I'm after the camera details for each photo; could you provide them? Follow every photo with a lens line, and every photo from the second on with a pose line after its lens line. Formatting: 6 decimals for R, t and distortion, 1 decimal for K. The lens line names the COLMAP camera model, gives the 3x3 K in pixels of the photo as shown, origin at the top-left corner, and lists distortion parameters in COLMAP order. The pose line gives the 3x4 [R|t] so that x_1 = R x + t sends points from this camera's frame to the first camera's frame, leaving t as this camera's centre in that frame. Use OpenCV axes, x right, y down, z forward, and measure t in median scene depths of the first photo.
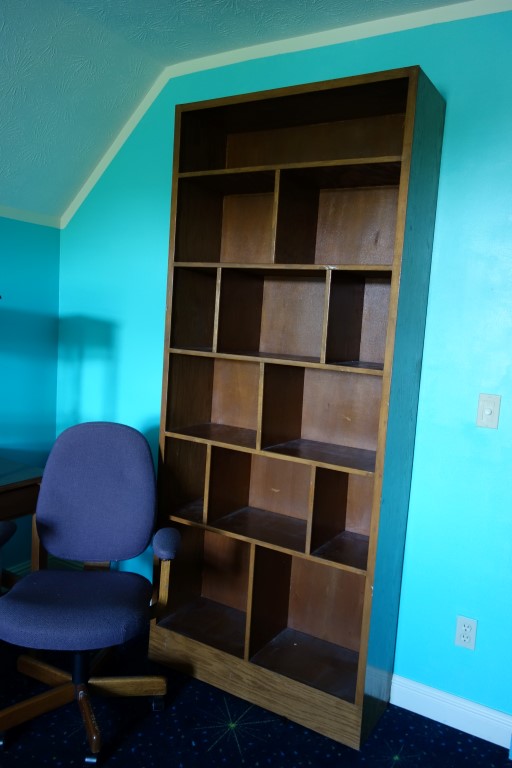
lens RADIAL K [[600.6, 0, 256.0], [0, 600.6, 384.0], [0, 0, 1]] dist [0.002535, -0.004720]
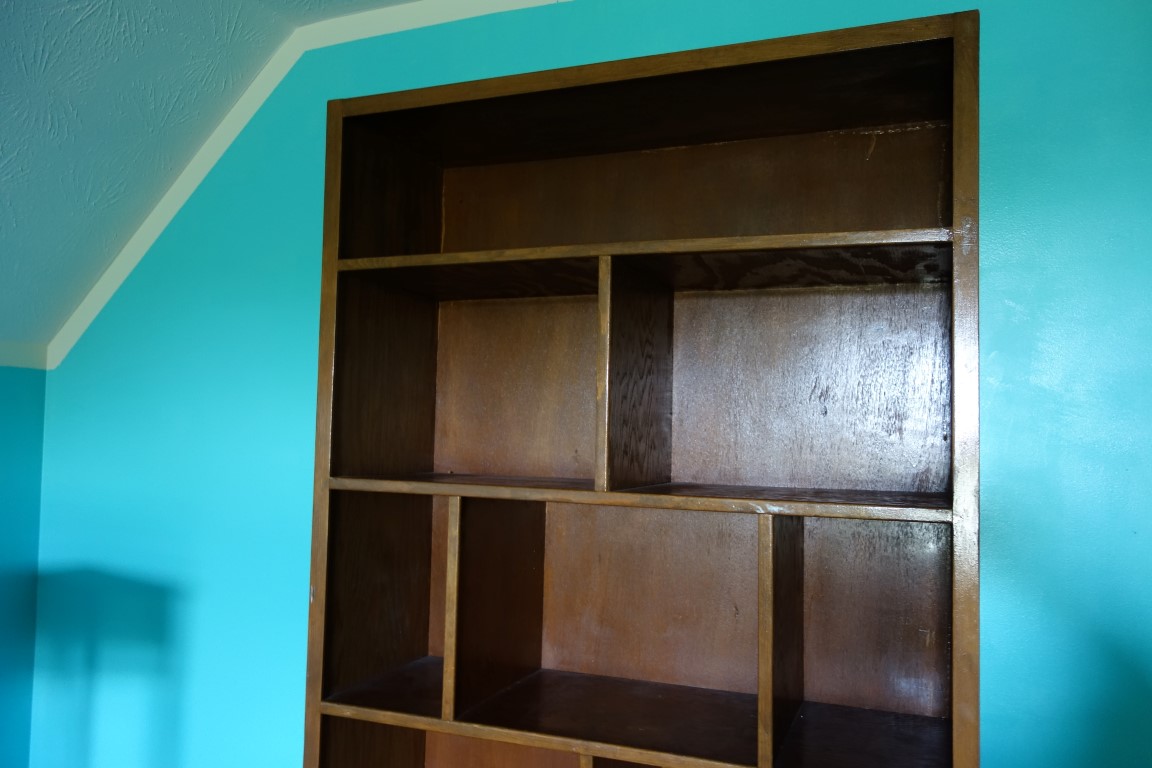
lens RADIAL K [[900.9, 0, 576.0], [0, 900.9, 384.0], [0, 0, 1]] dist [0.002535, -0.004720]
pose [[0.984244, -0.033860, 0.173544, -0.078850], [0.060352, 0.986883, -0.149732, -0.166598], [-0.166198, 0.157846, 0.973377, 0.392949]]
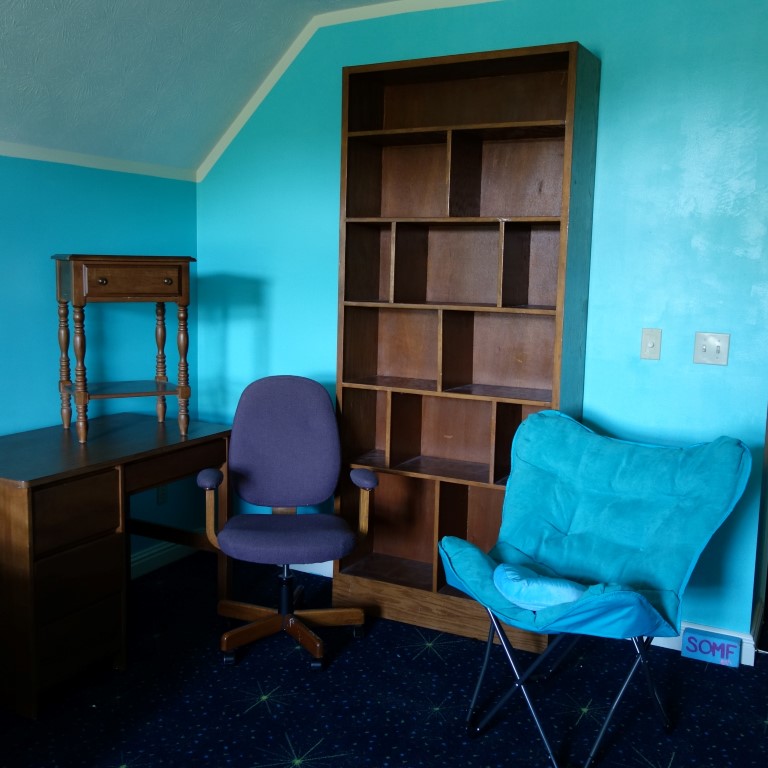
lens RADIAL K [[898.6, 0, 340.3], [0, 898.6, 385.4], [0, 0, 1]] dist [0.000004, 0.006147]
pose [[0.998616, -0.048620, 0.020070, -0.192501], [0.048113, 0.998529, 0.025001, 0.046805], [-0.021256, -0.024001, 0.999486, -0.560391]]
